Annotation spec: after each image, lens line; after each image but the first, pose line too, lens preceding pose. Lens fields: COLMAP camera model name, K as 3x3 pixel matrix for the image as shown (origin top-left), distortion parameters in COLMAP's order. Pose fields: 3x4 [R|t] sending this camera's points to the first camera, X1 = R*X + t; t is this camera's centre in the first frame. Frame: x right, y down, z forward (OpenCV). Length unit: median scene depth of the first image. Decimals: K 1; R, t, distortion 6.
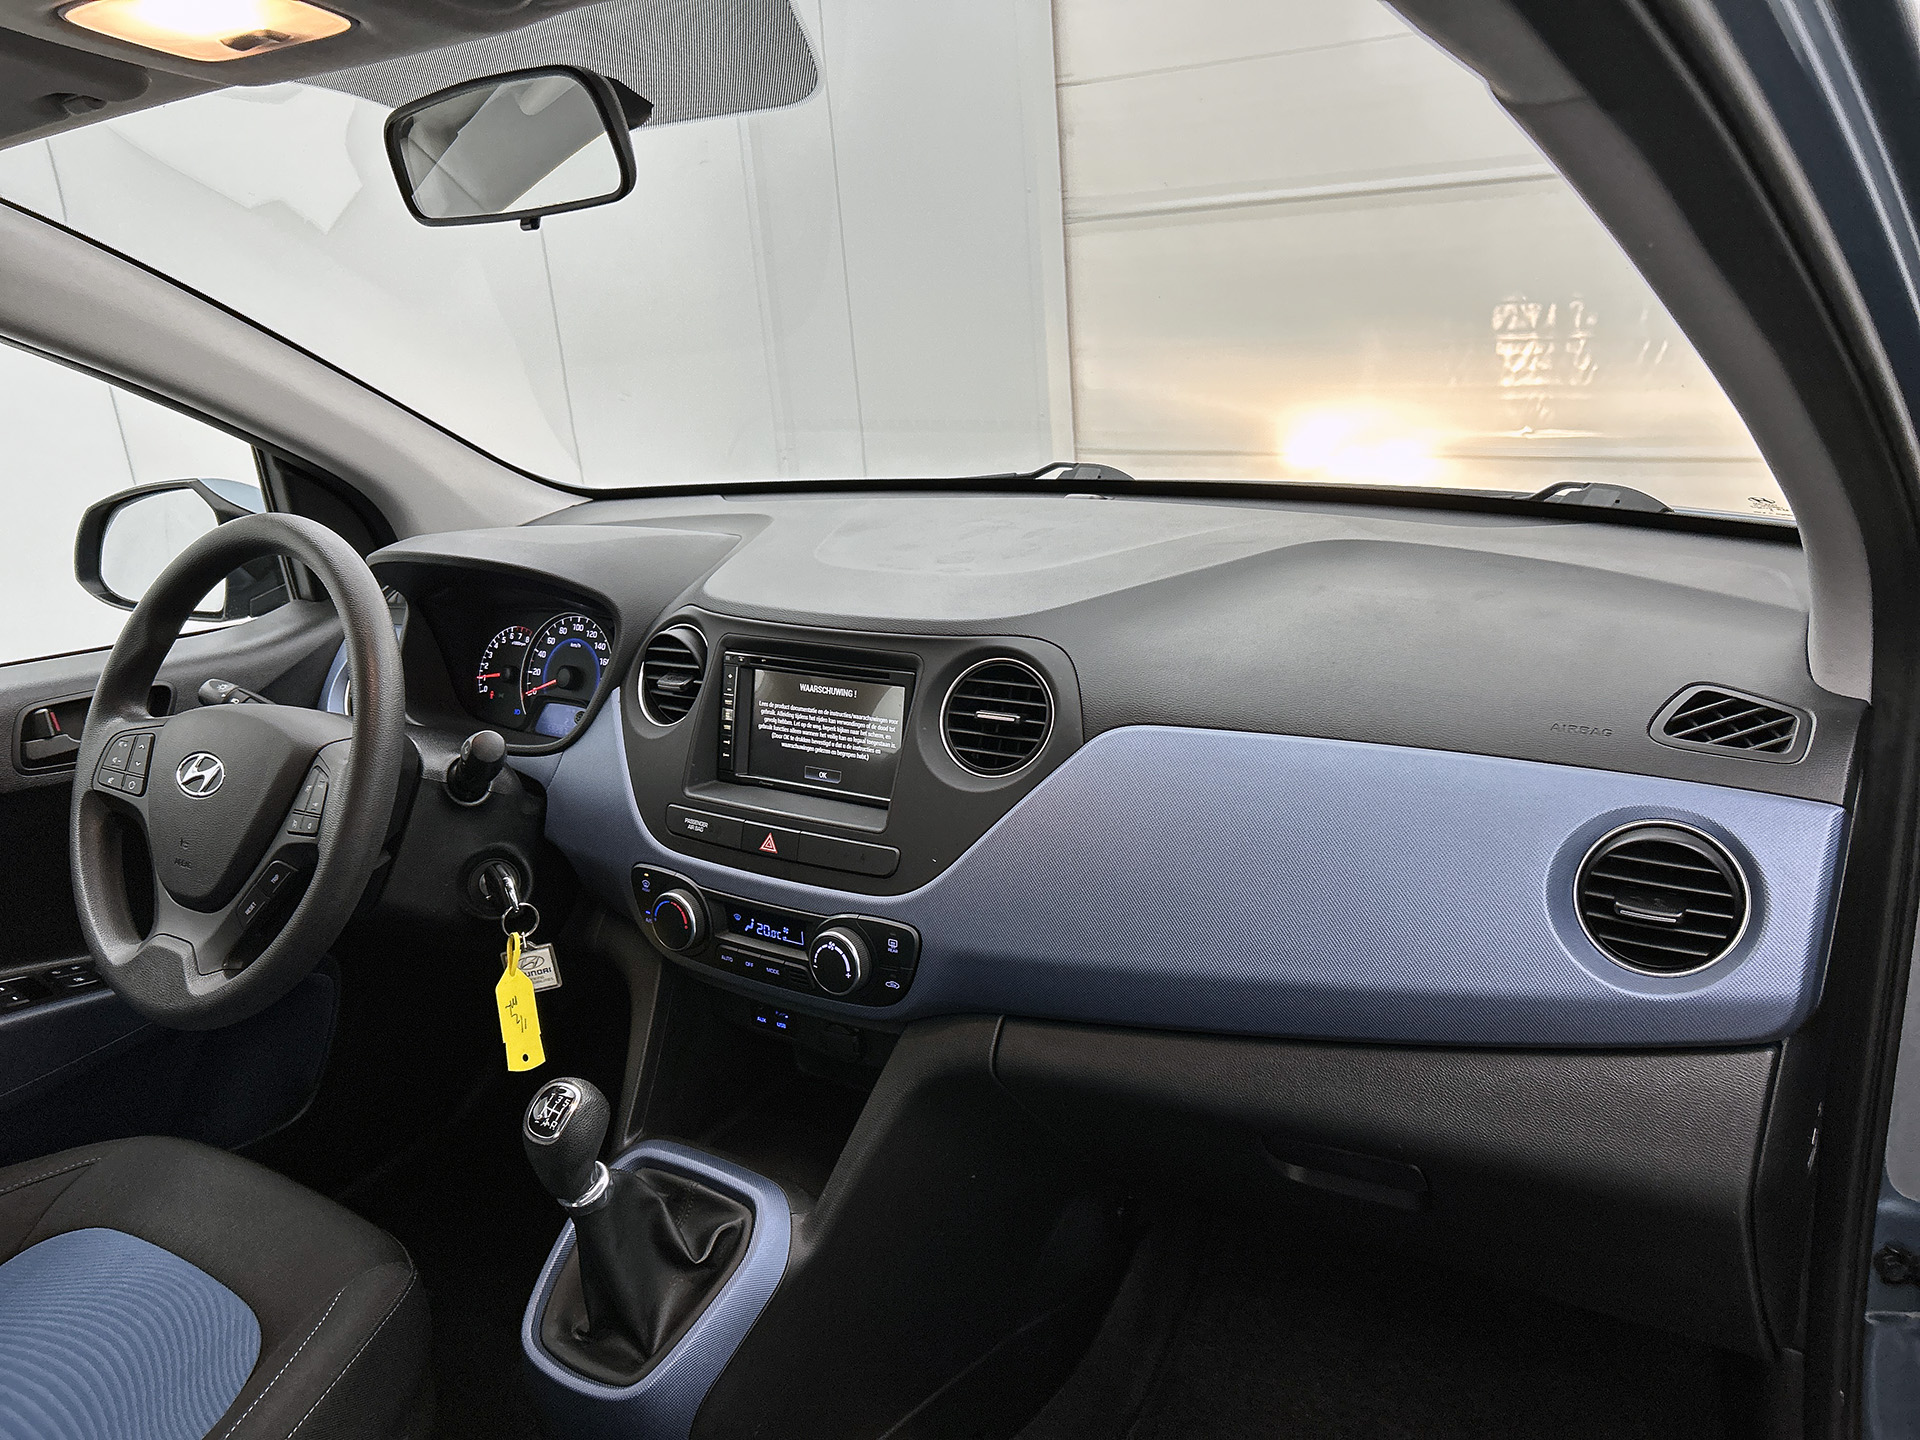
lens RADIAL K [[1461.5, 0, 922.4], [0, 1461.5, 697.1], [0, 0, 1]] dist [0.041402, -0.066939]
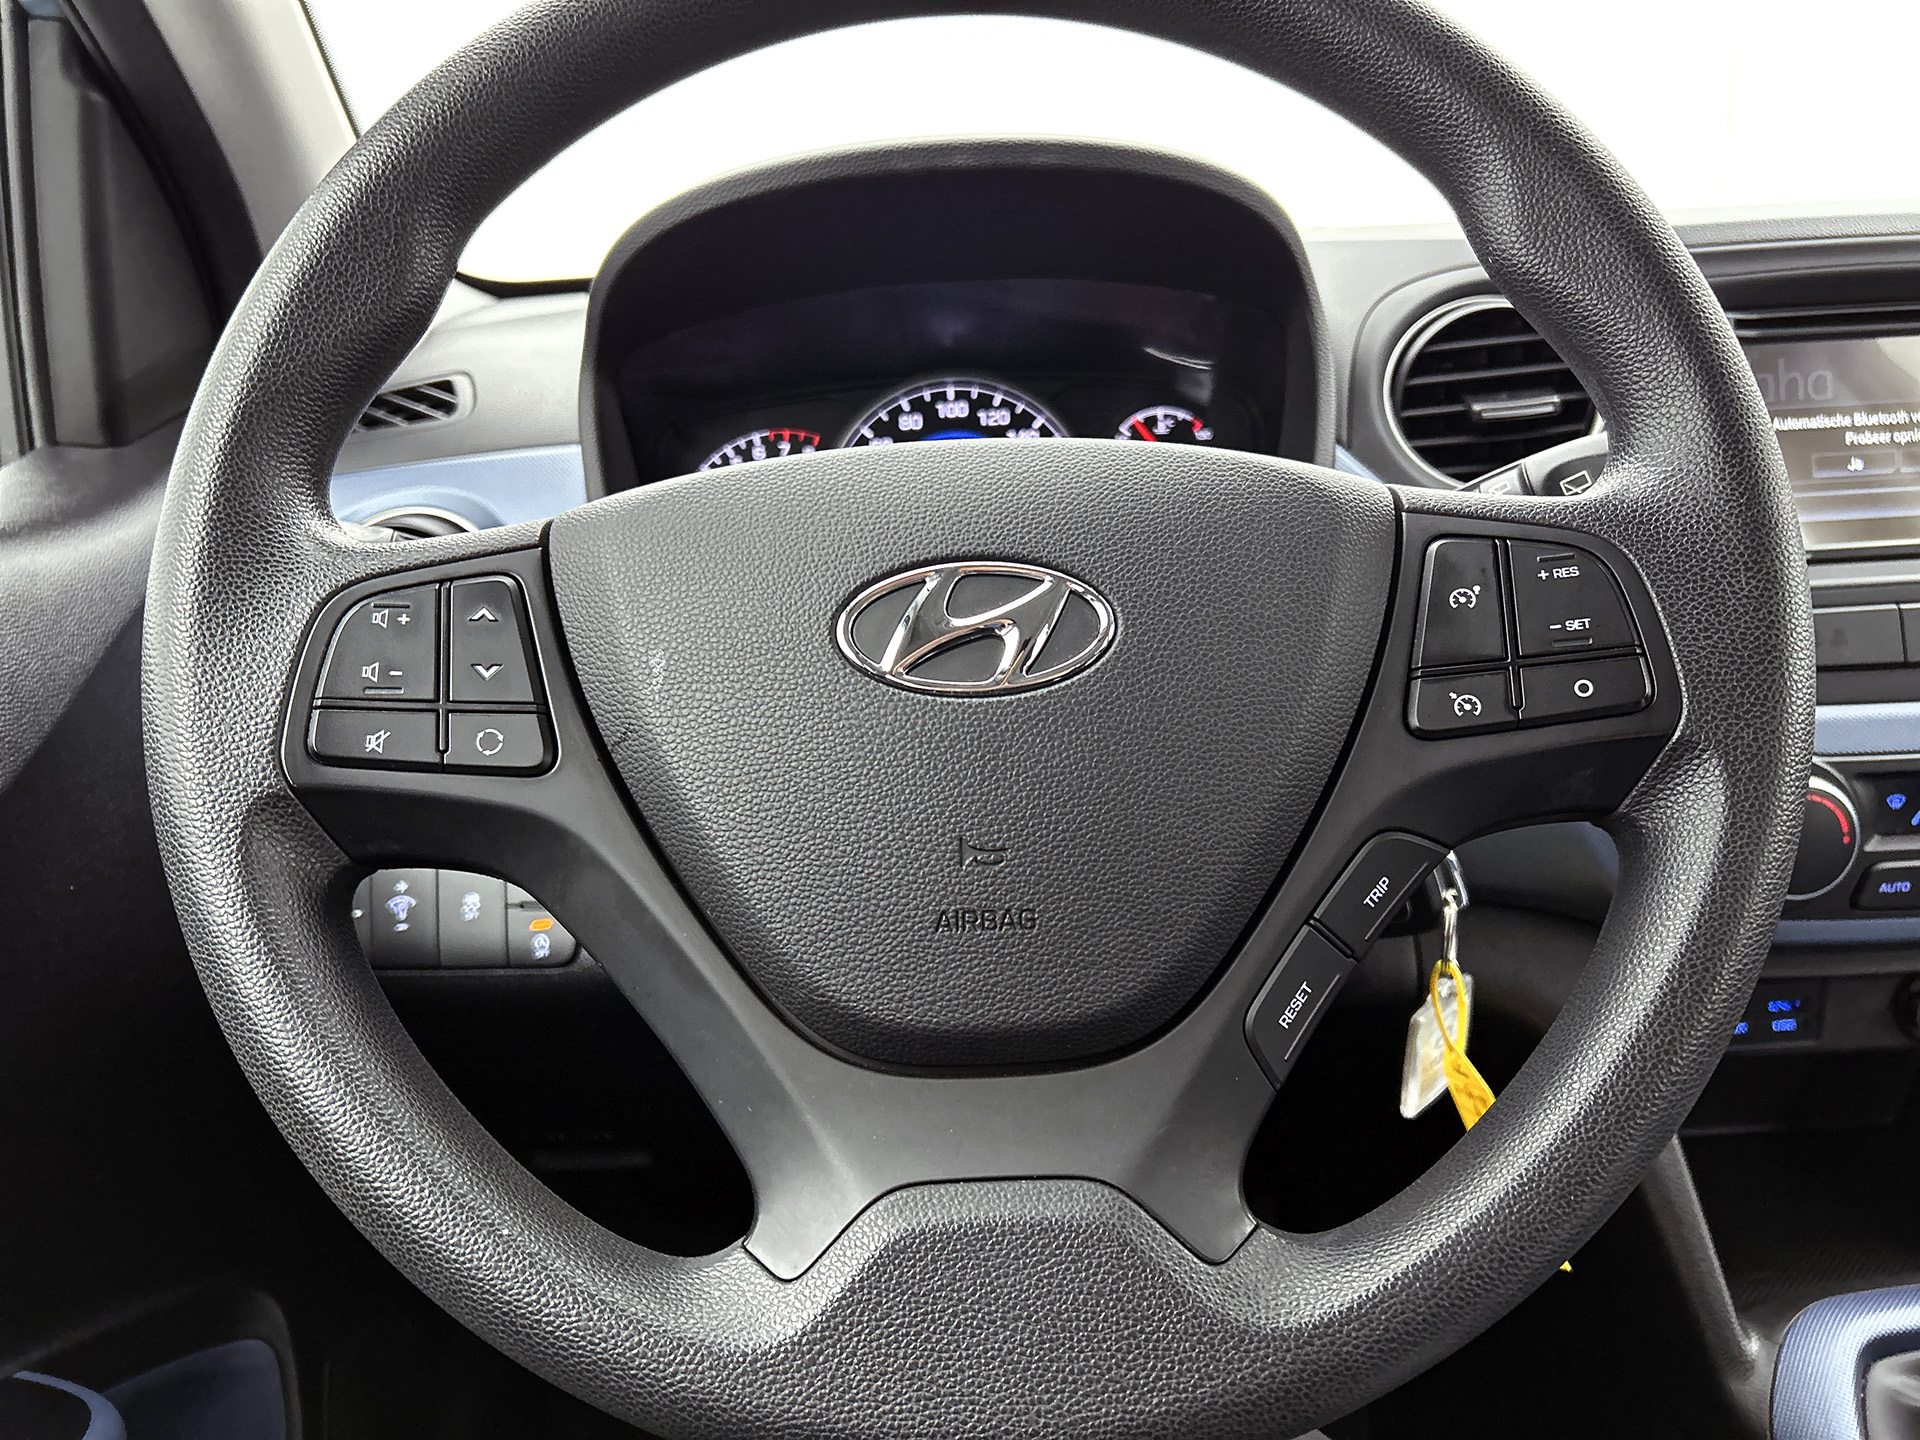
lens RADIAL K [[1461.5, 0, 961.2], [0, 1461.5, 701.6], [0, 0, 1]] dist [0.041402, -0.066939]
pose [[0.807118, -0.123216, 0.577389, -0.655154], [0.160218, 0.986991, -0.013340, 0.069927], [-0.568234, 0.103275, 0.816360, 0.748225]]
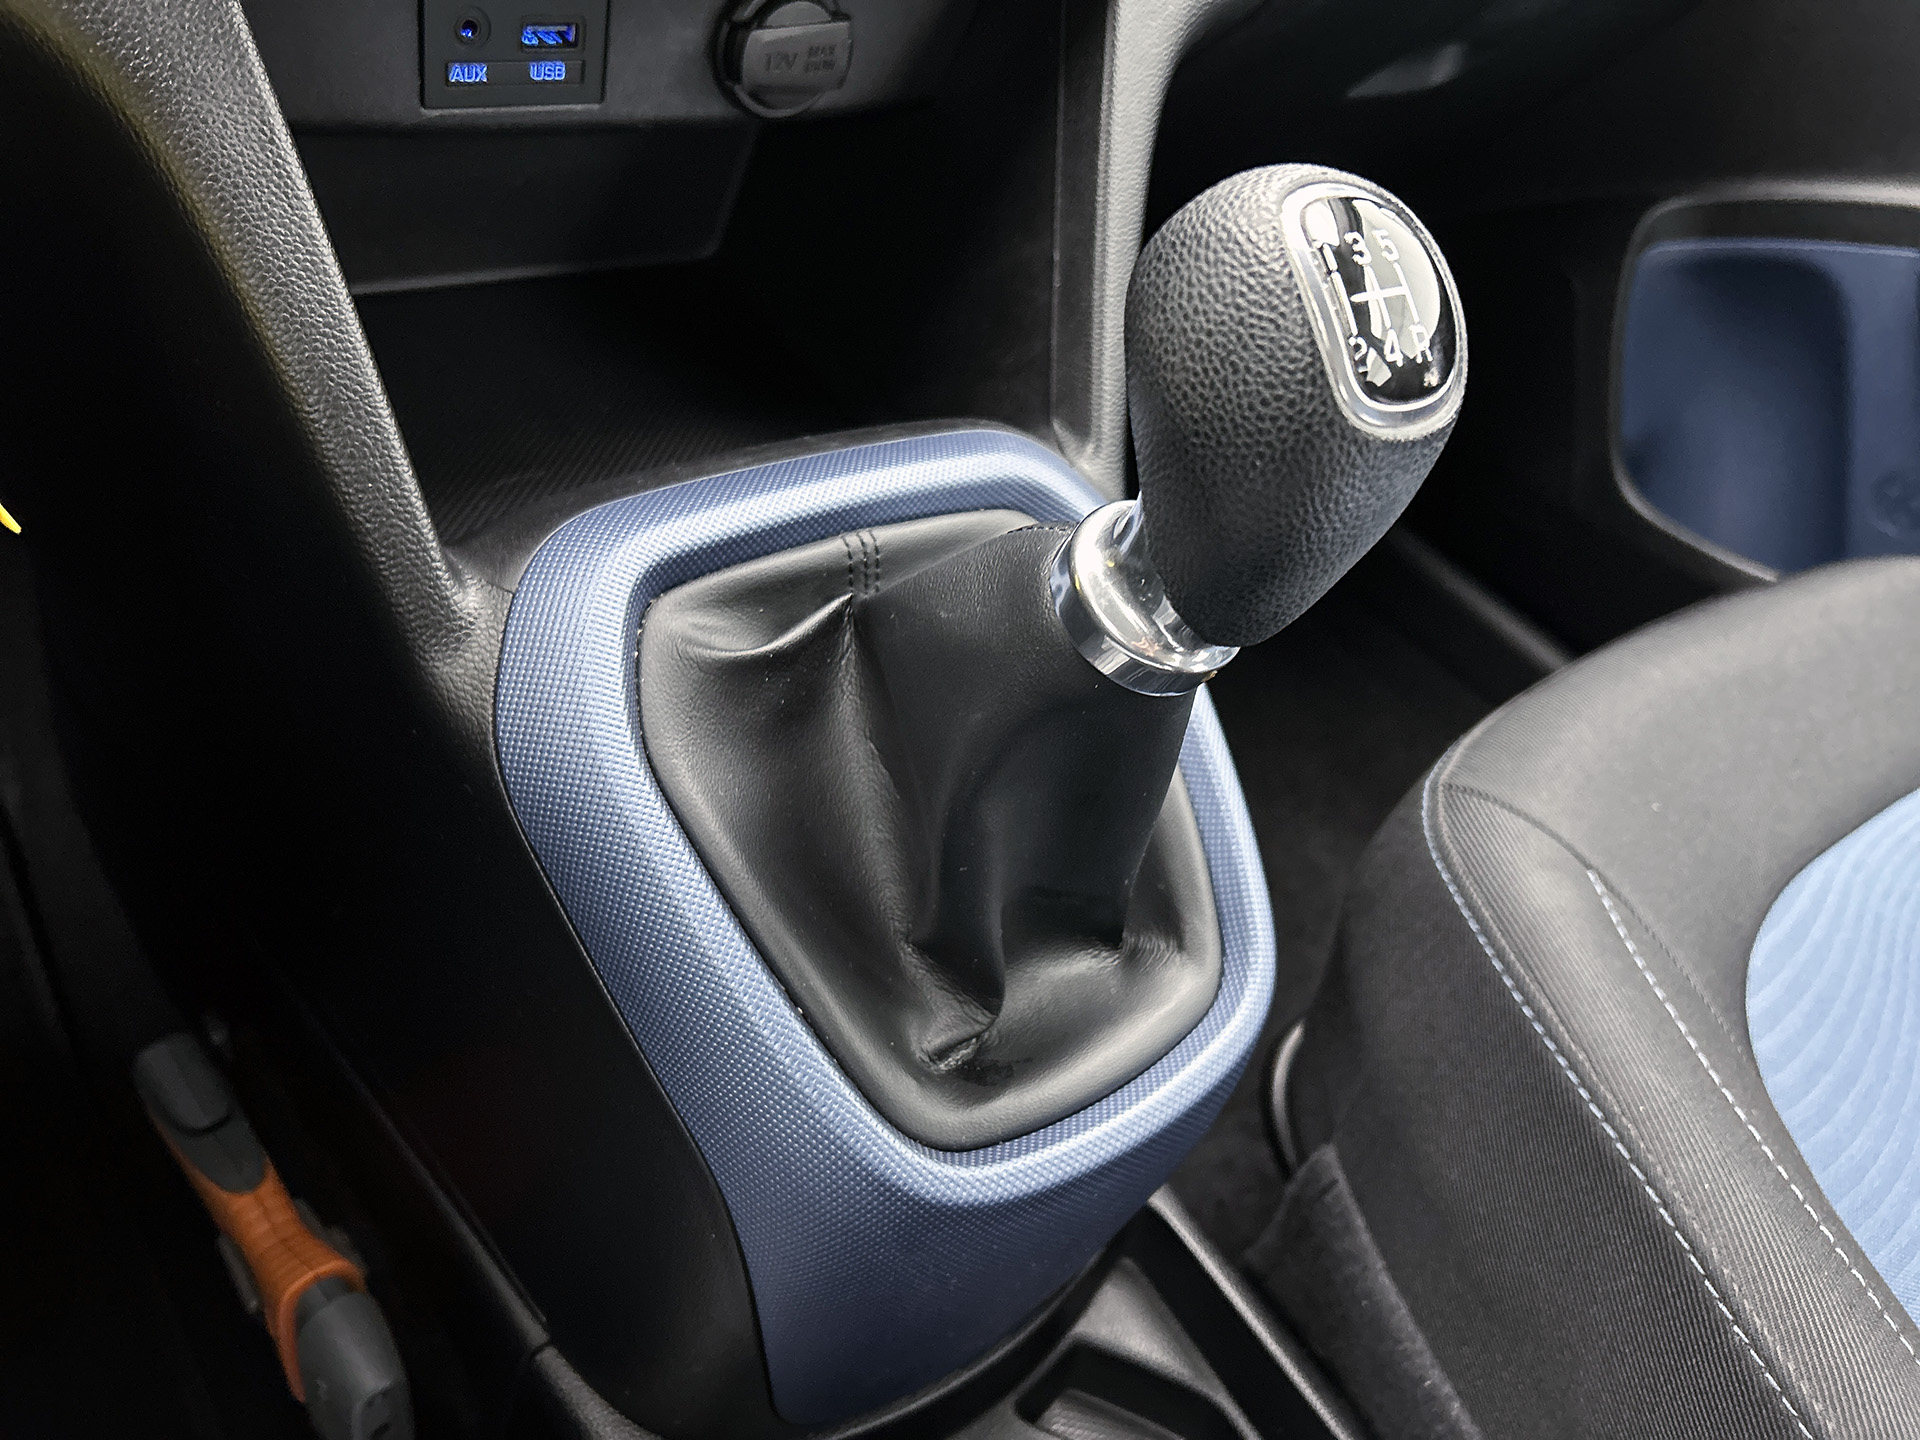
lens RADIAL K [[1461.5, 0, 967.9], [0, 1461.5, 716.0], [0, 0, 1]] dist [0.041402, -0.066939]
pose [[0.264462, -0.523480, 0.809956, -0.417987], [0.023561, 0.843114, 0.537218, 0.179213], [-0.964108, -0.122990, 0.235305, 0.850673]]
